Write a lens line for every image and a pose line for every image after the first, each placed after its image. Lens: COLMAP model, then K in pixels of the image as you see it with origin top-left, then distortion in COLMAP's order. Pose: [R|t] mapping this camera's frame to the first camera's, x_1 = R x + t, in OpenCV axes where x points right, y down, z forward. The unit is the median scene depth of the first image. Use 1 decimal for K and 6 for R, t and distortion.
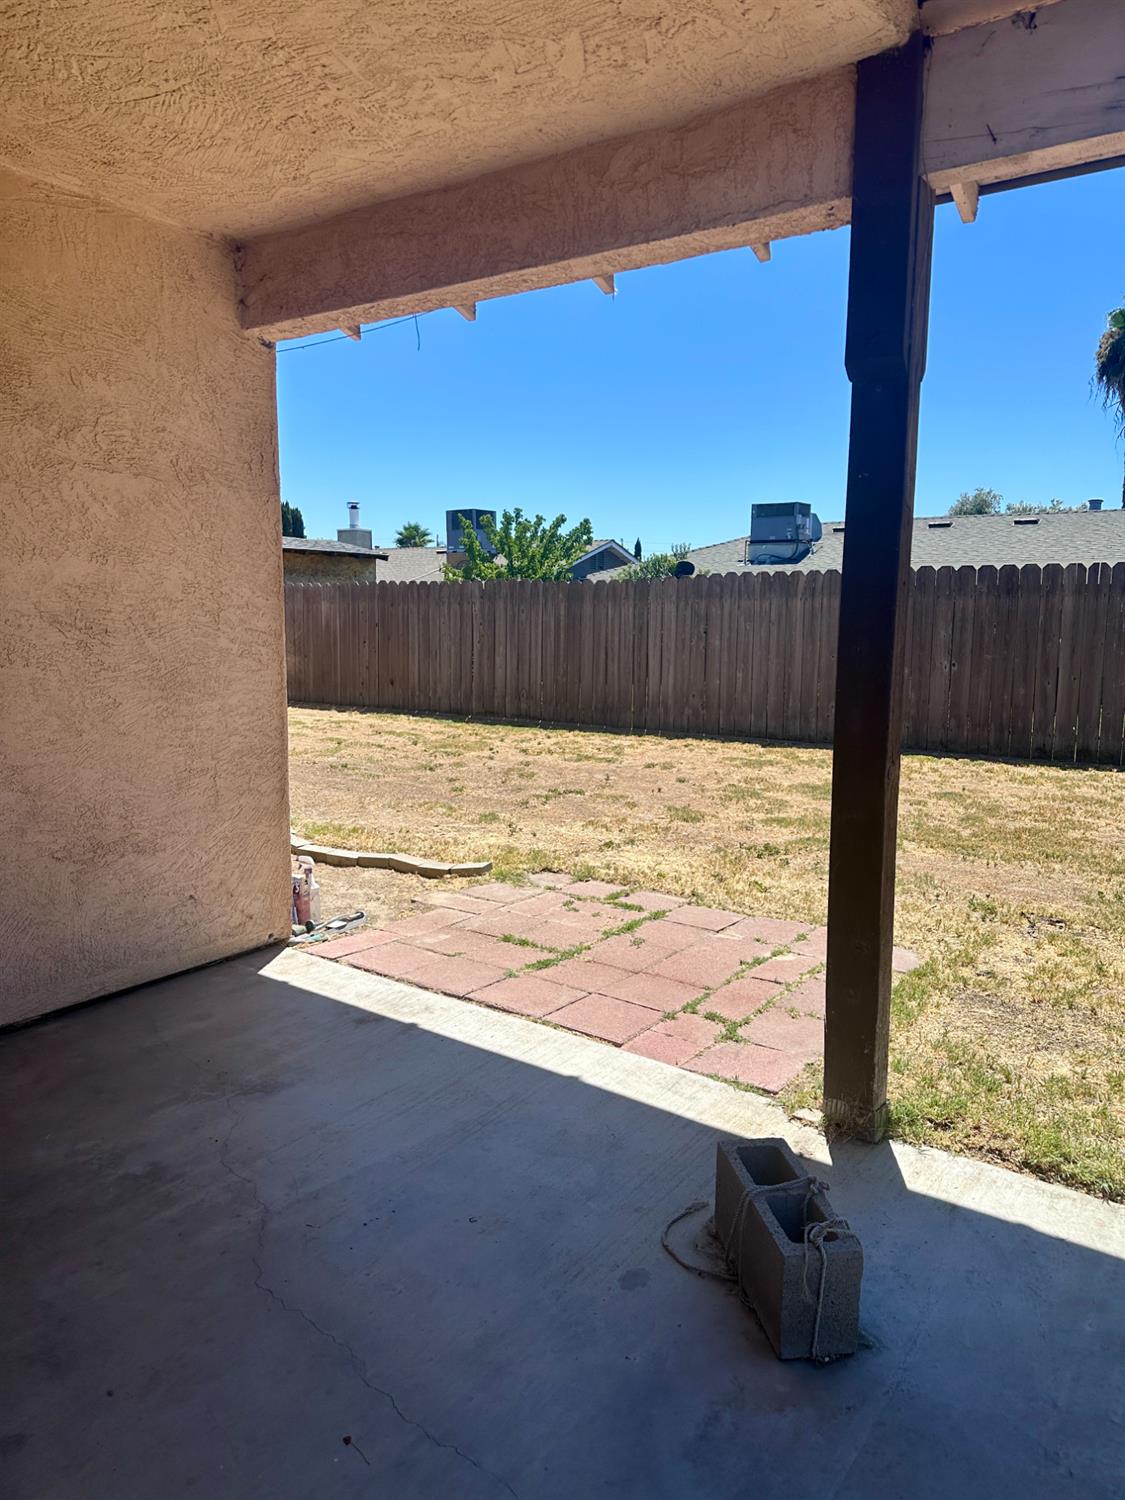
lens RADIAL K [[1062.3, 0, 545.6], [0, 1062.3, 718.9], [0, 0, 1]] dist [0.061232, -0.011290]
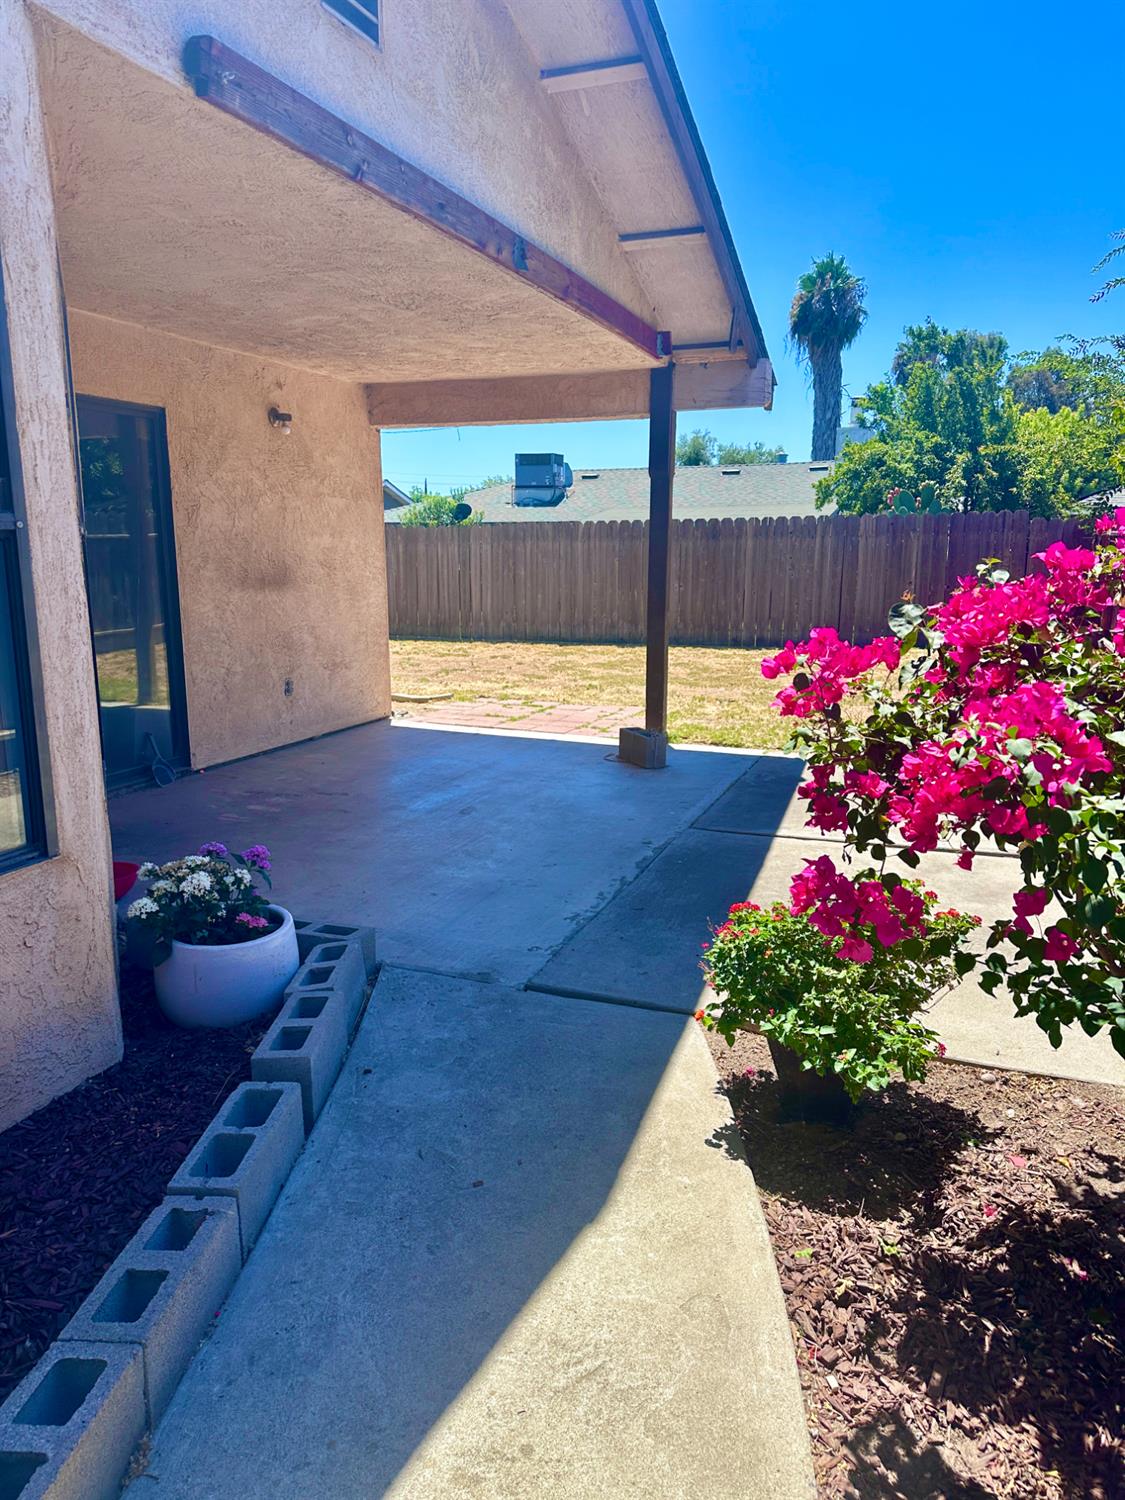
lens RADIAL K [[1062.3, 0, 561.8], [0, 1062.3, 752.0], [0, 0, 1]] dist [0.061232, -0.011290]
pose [[0.967096, -0.055429, 0.248300, -0.167830], [0.032399, 0.994864, 0.095897, 0.033093], [-0.252340, -0.084697, 0.963925, -0.422838]]
